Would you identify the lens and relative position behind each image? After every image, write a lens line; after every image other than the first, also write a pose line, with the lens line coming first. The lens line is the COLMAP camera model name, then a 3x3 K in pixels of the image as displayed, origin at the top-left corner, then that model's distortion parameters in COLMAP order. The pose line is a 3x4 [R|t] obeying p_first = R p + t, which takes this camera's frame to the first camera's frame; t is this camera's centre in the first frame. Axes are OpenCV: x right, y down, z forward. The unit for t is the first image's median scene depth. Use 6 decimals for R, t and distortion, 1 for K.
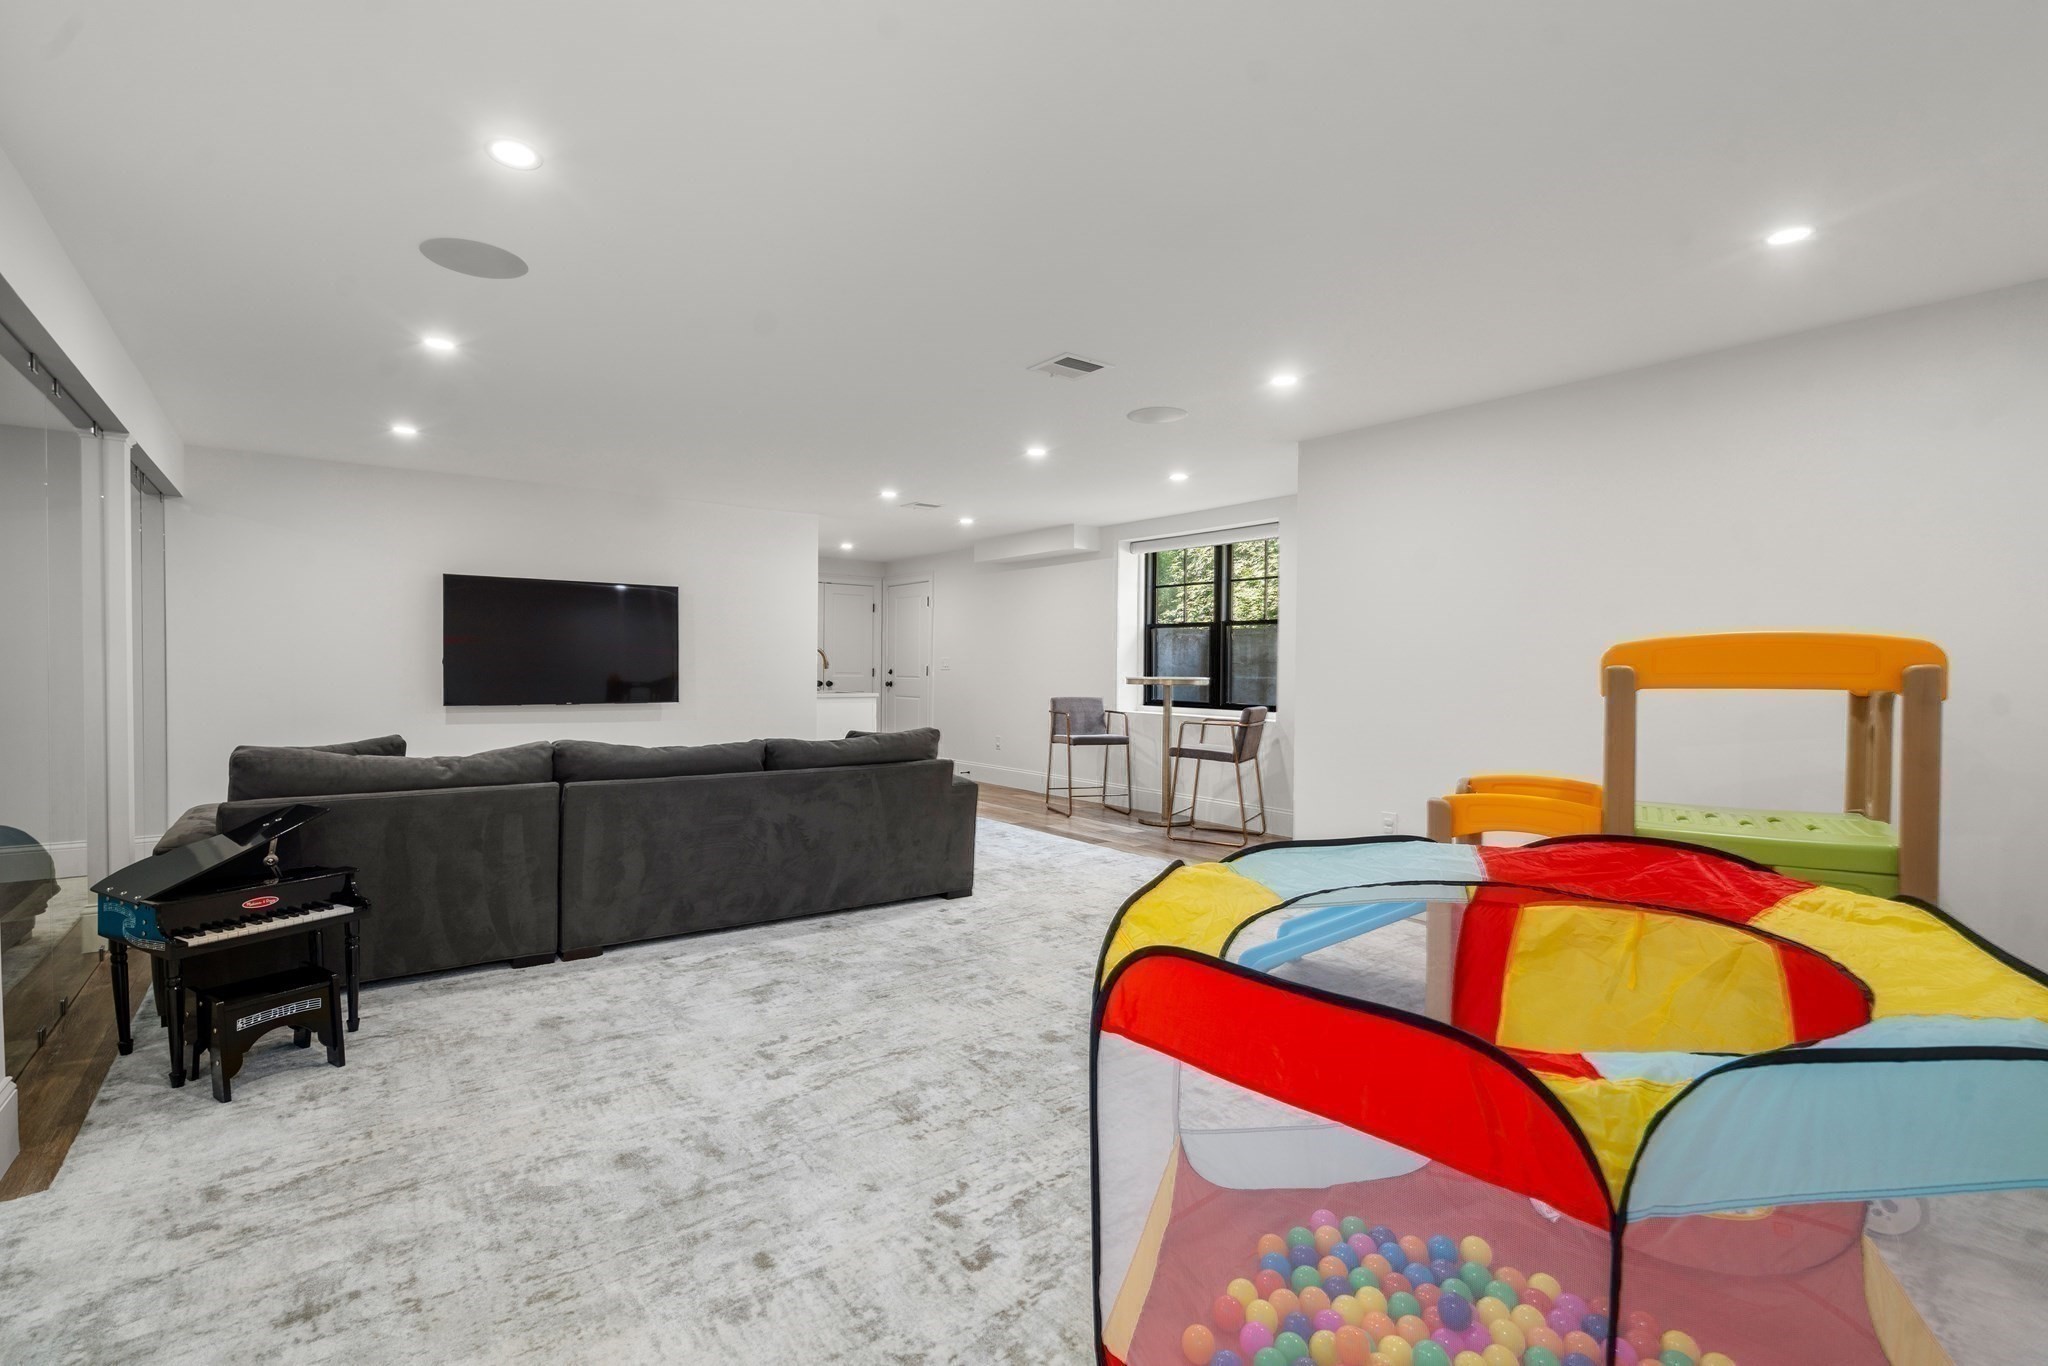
lens RADIAL K [[945.4, 0, 1024.6], [0, 945.4, 684.7], [0, 0, 1]] dist [-0.001200, 0.000025]
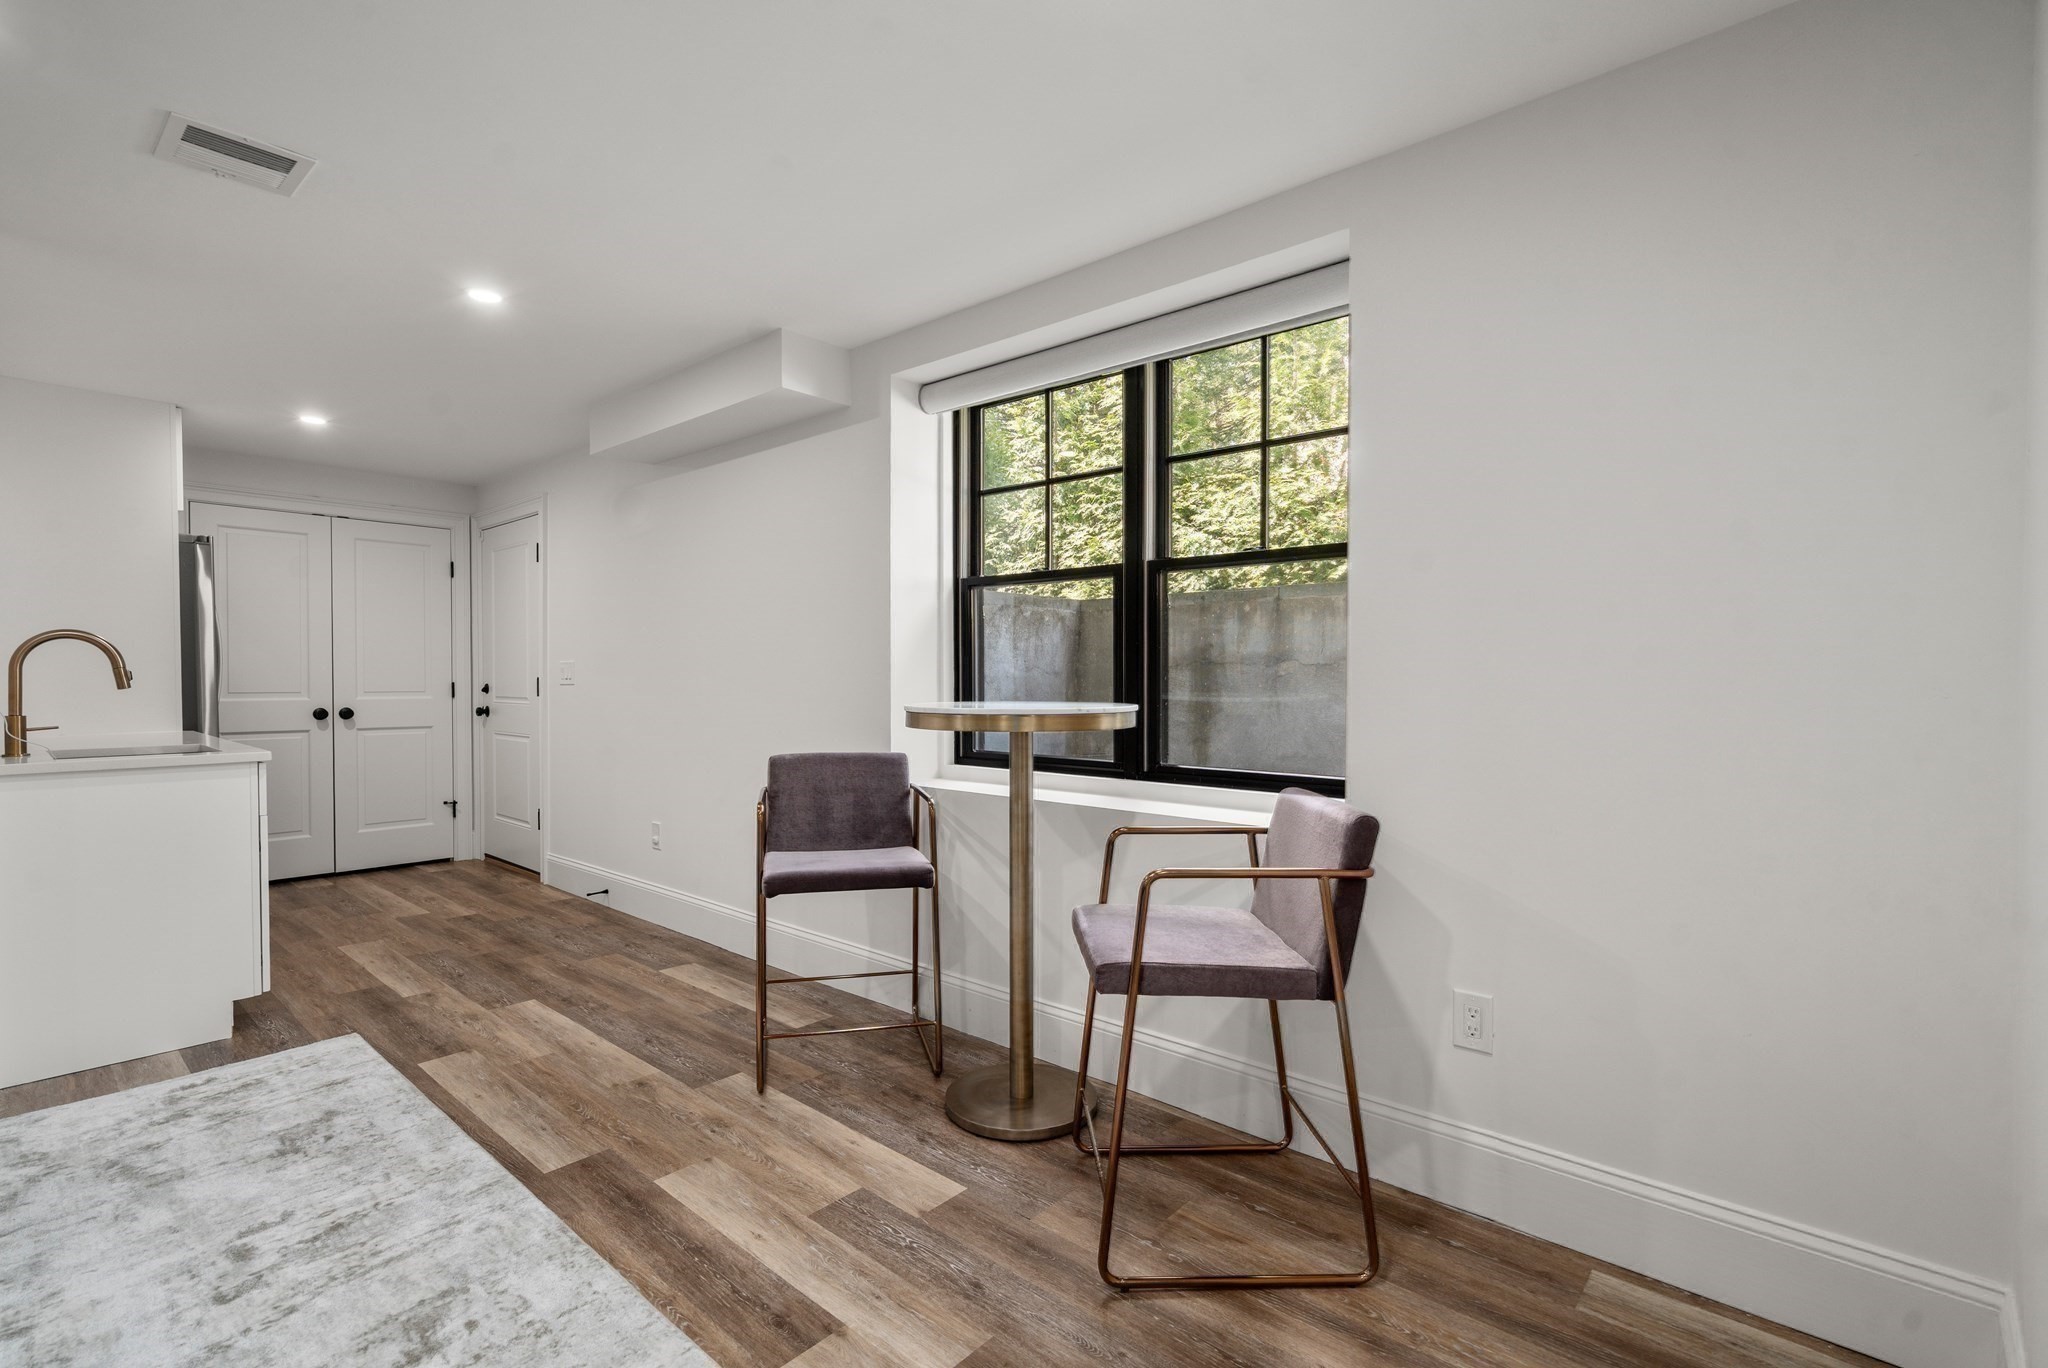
lens RADIAL K [[945.4, 0, 1024.3], [0, 945.4, 690.2], [0, 0, 1]] dist [-0.001200, 0.000025]
pose [[0.979342, -0.011993, 0.201853, 0.070993], [0.012821, 0.999914, -0.002796, -0.010373], [-0.201802, 0.005326, 0.979412, 0.577243]]
